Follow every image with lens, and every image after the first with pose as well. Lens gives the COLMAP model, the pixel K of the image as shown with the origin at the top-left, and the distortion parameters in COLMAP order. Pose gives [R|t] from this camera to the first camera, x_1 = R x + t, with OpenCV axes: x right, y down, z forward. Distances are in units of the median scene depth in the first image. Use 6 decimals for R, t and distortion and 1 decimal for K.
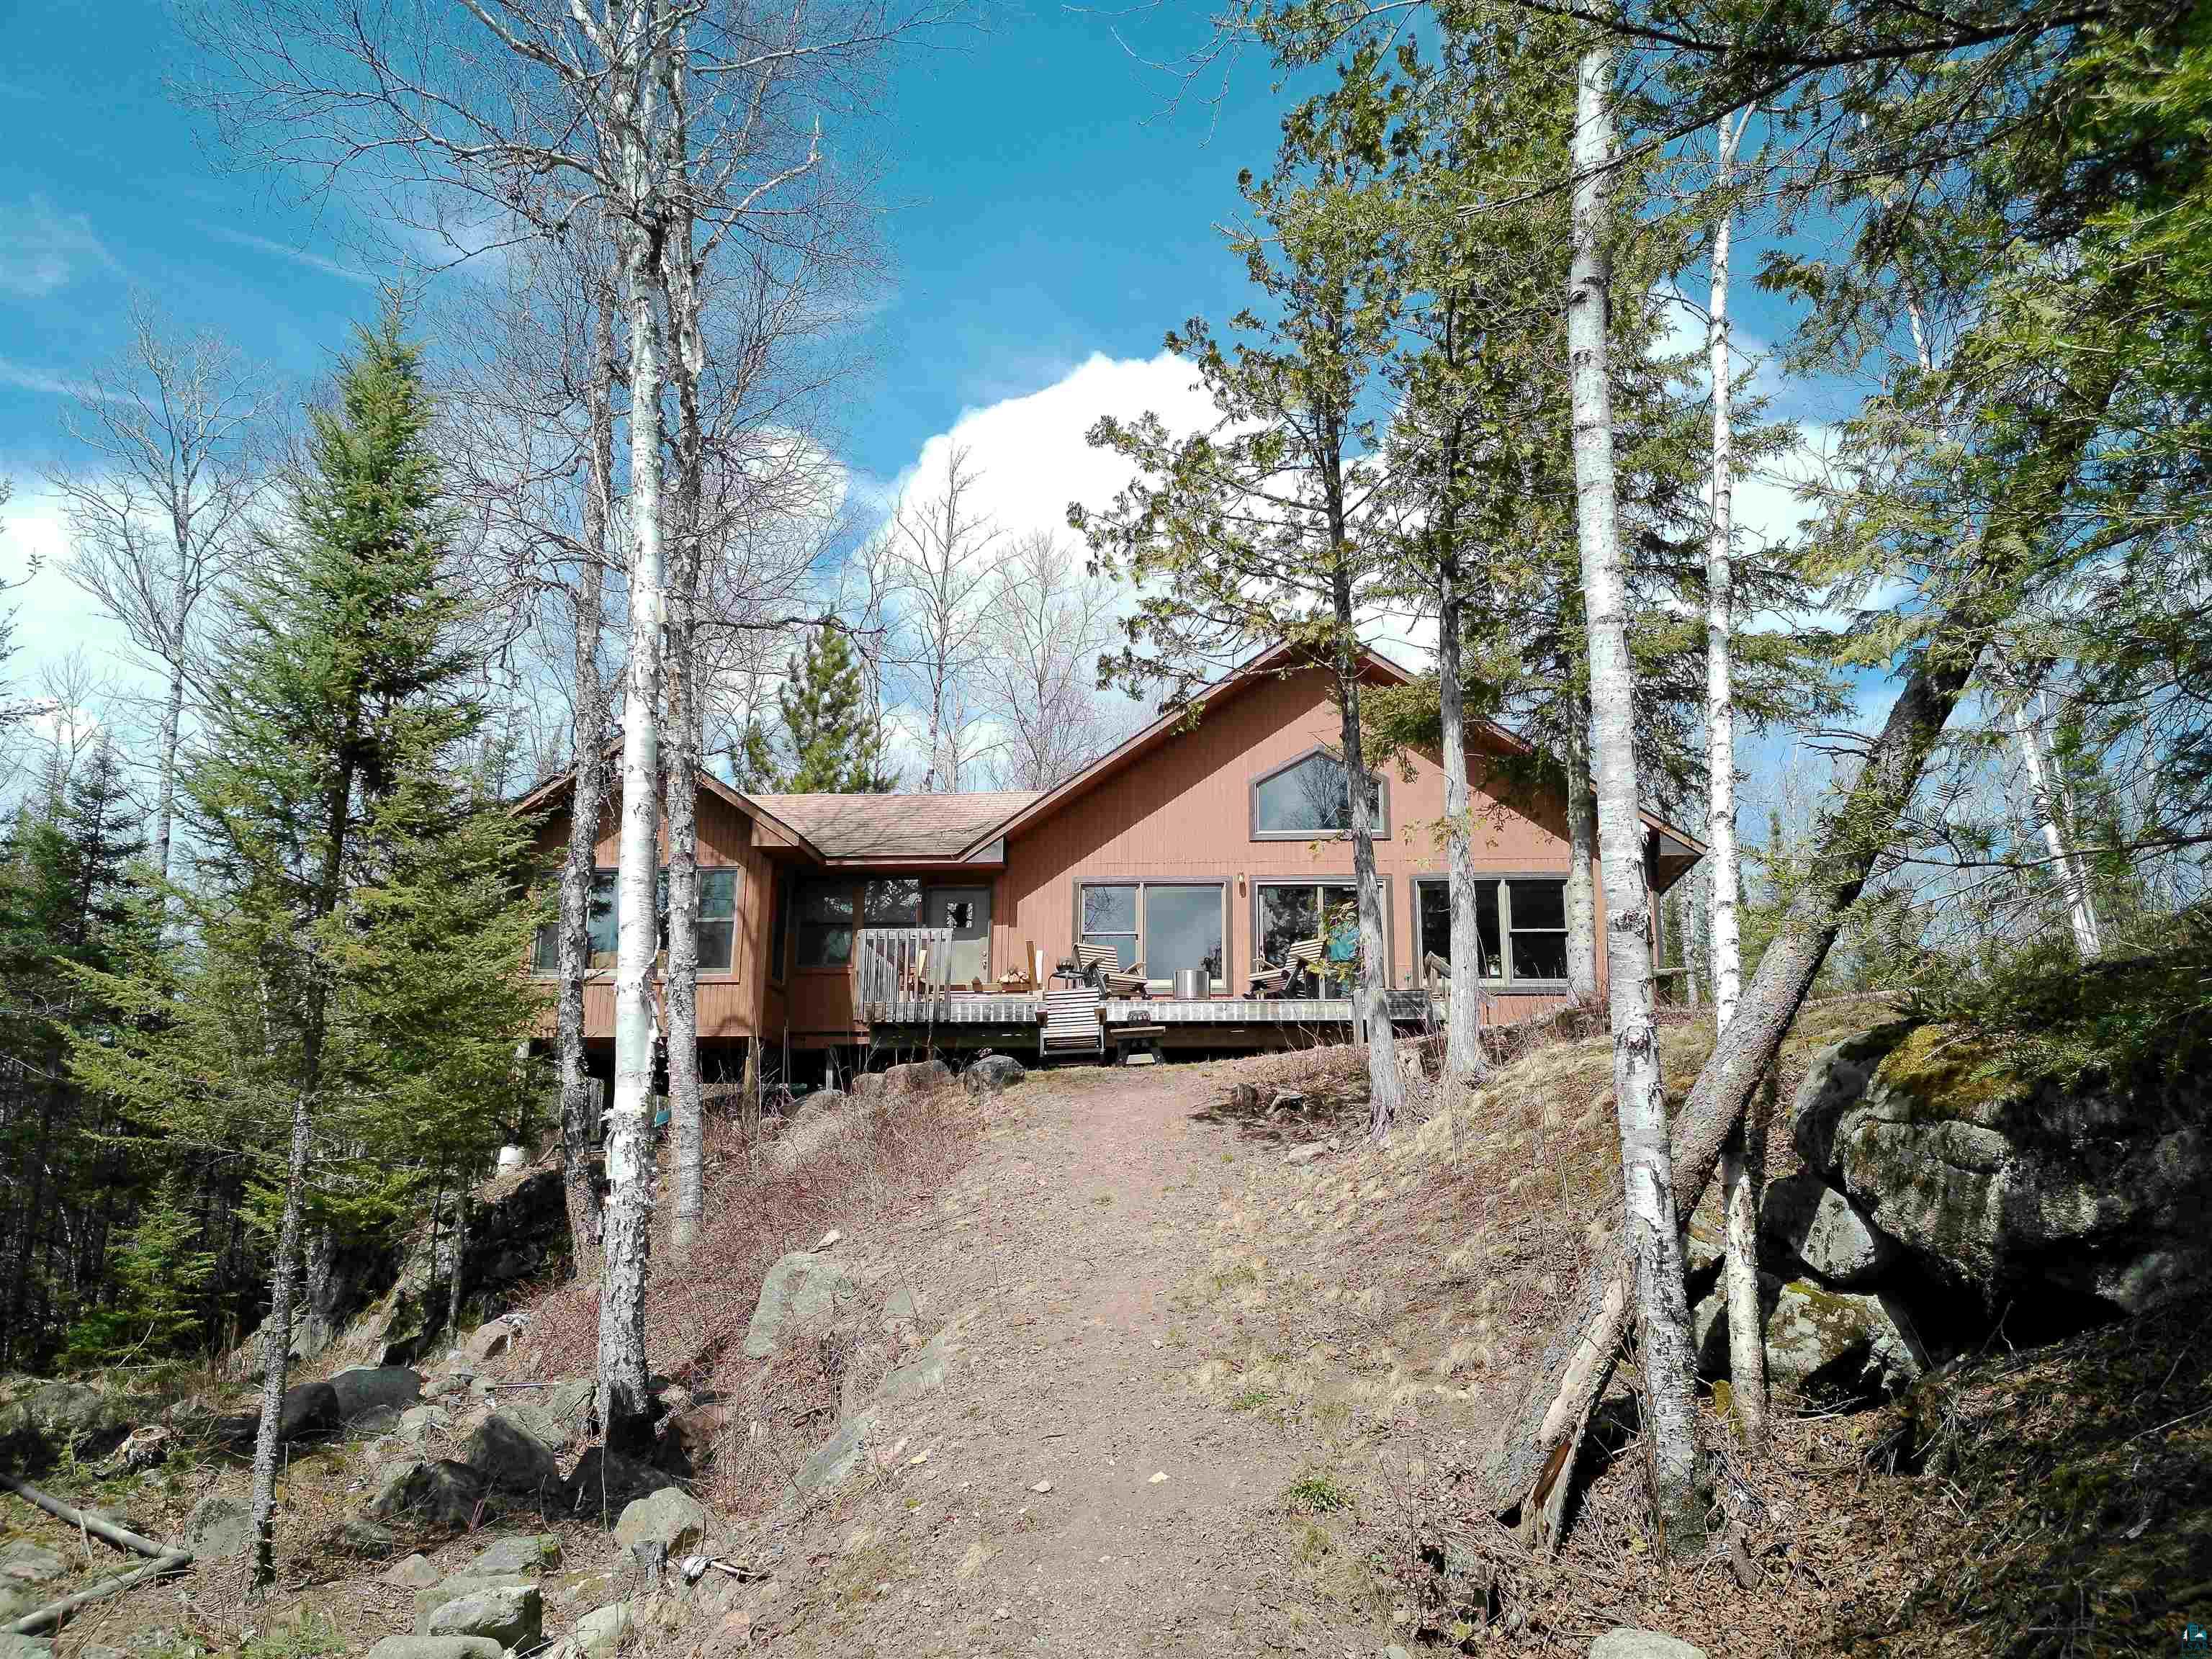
lens RADIAL K [[1155.1, 0, 1099.8], [0, 1155.1, 821.2], [0, 0, 1]] dist [0.095322, -0.001086]
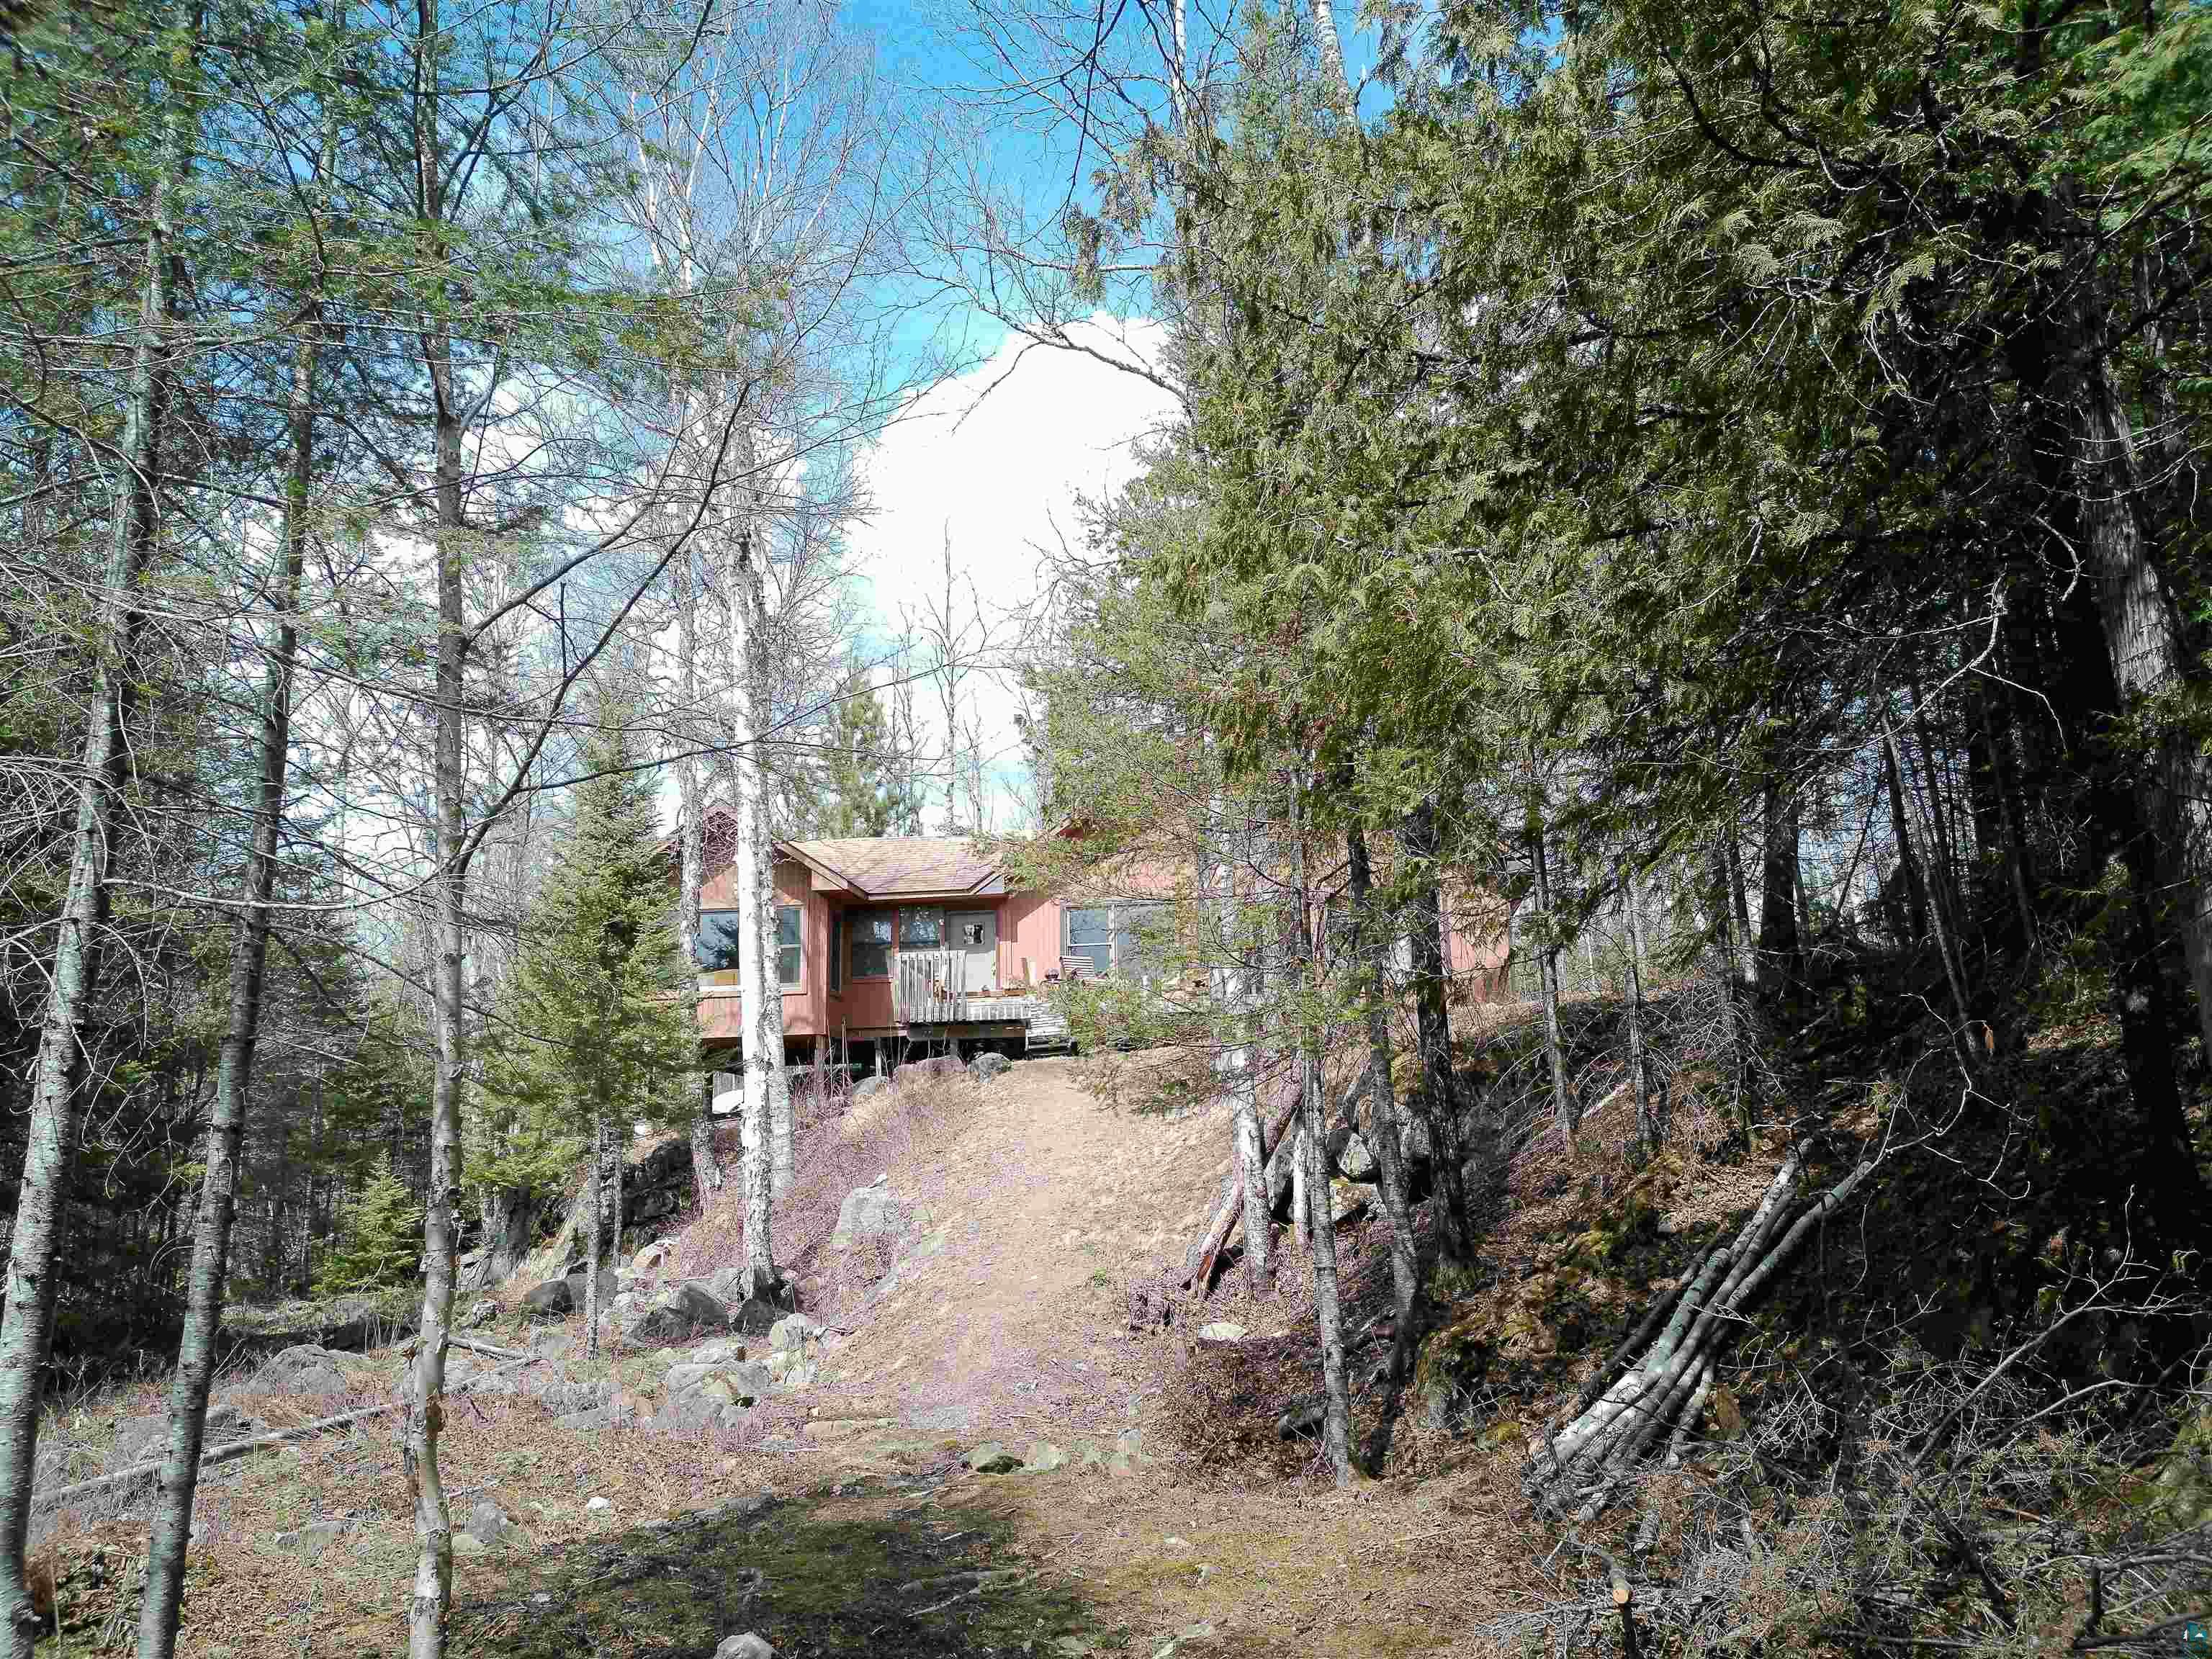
lens RADIAL K [[1163.0, 0, 1106.0], [0, 1163.0, 829.5], [0, 0, 1]] dist [0.188001, 0.000358]
pose [[0.999017, -0.031175, -0.031522, 0.096447], [0.032716, 0.998232, 0.049614, -0.128348], [0.029920, -0.050597, 0.998271, -0.394453]]
